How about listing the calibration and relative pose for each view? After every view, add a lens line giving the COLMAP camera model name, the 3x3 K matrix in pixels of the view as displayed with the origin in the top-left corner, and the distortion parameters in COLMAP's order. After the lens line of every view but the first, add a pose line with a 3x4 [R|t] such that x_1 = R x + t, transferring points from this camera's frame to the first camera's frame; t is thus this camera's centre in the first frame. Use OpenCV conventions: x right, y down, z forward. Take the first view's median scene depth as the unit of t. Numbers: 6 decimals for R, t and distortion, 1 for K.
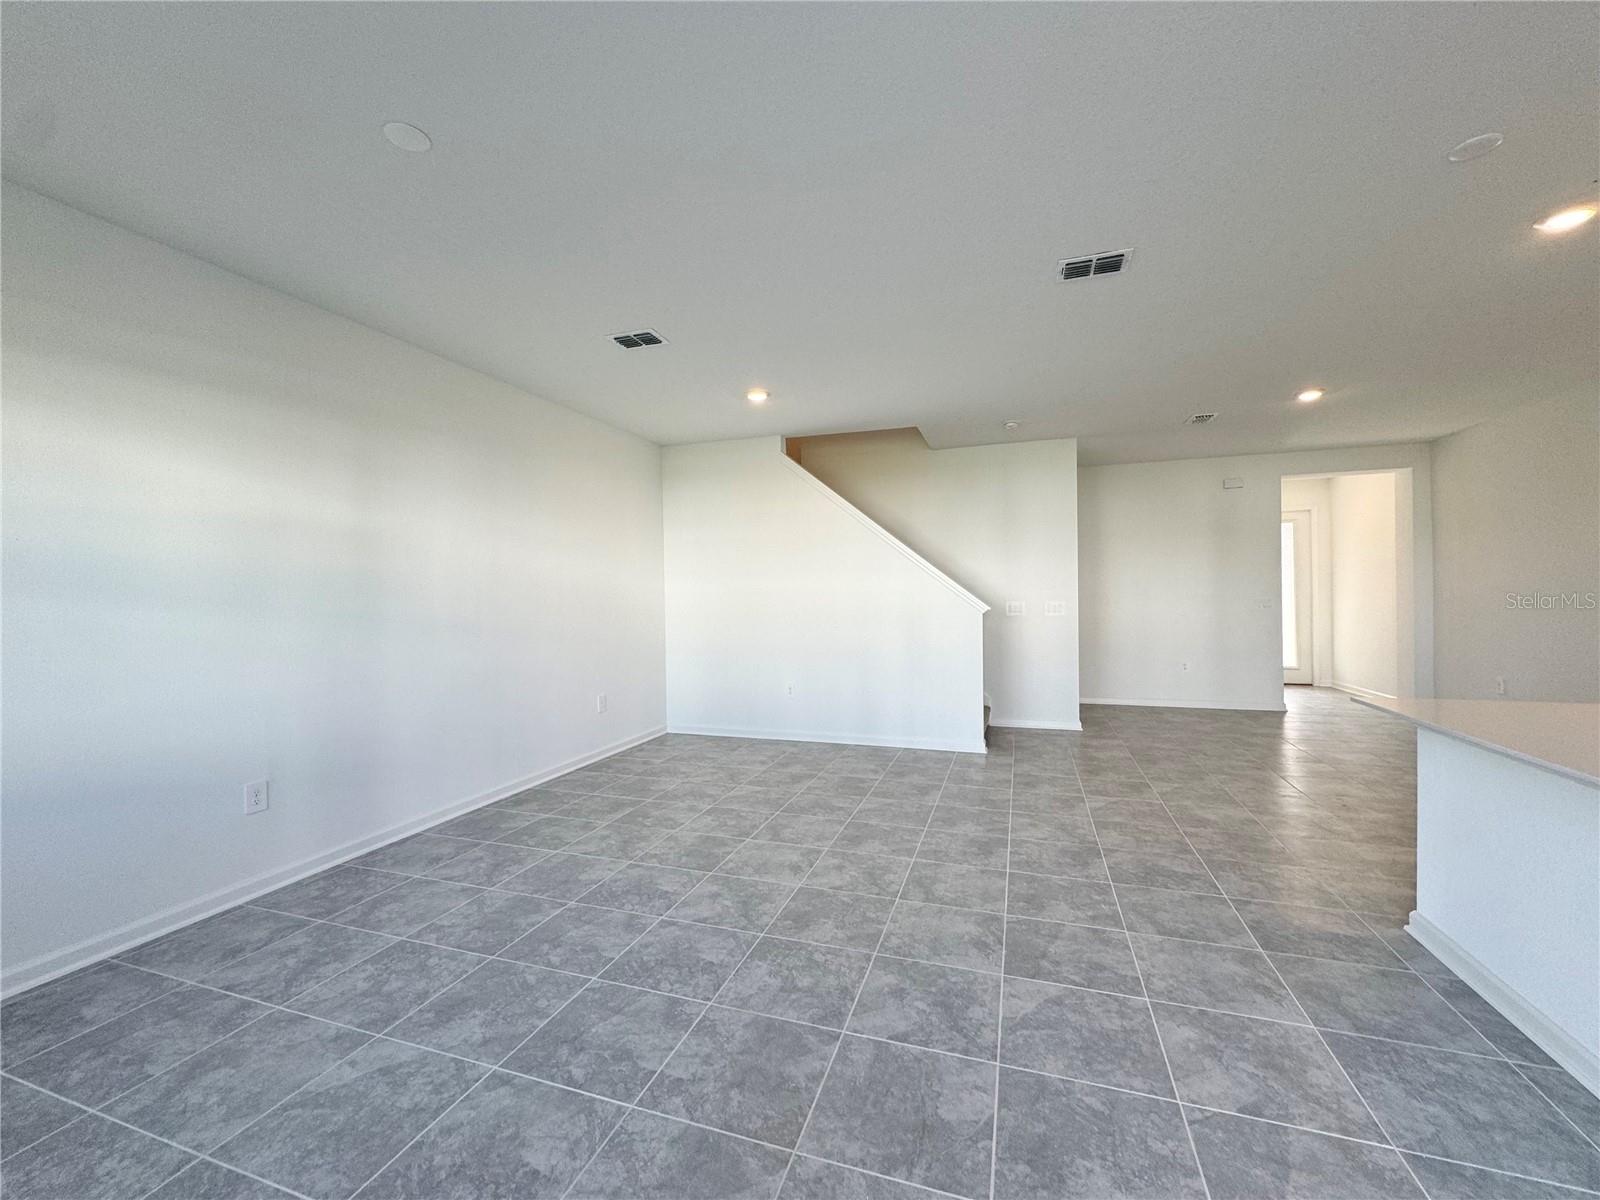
lens RADIAL K [[639.8, 0, 800.0], [0, 639.8, 600.0], [0, 0, 1]] dist [-0.001125, -0.000331]
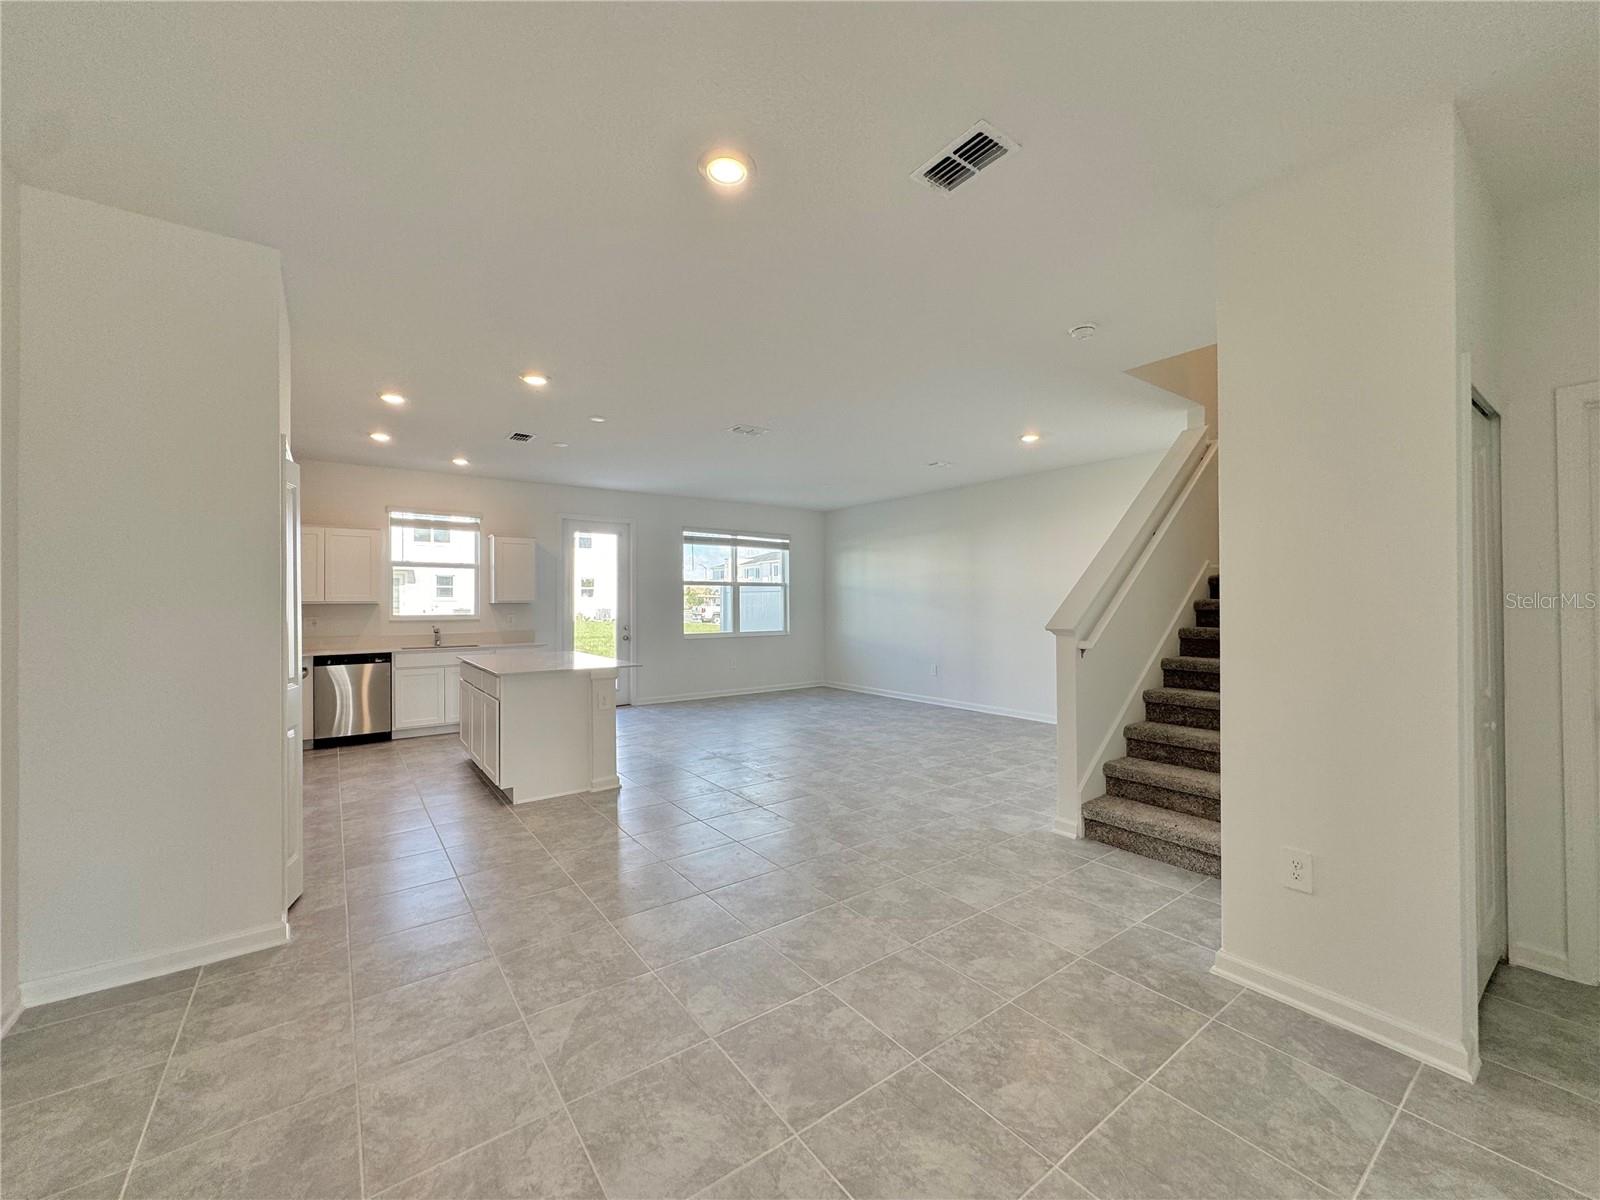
lens RADIAL K [[639.8, 0, 800.0], [0, 639.8, 600.0], [0, 0, 1]] dist [-0.001125, -0.000331]
pose [[-0.570206, -0.007460, -0.821468, 1.258335], [-0.011743, 0.999931, -0.000929, -0.004302], [0.821418, 0.009117, -0.570254, 1.452438]]
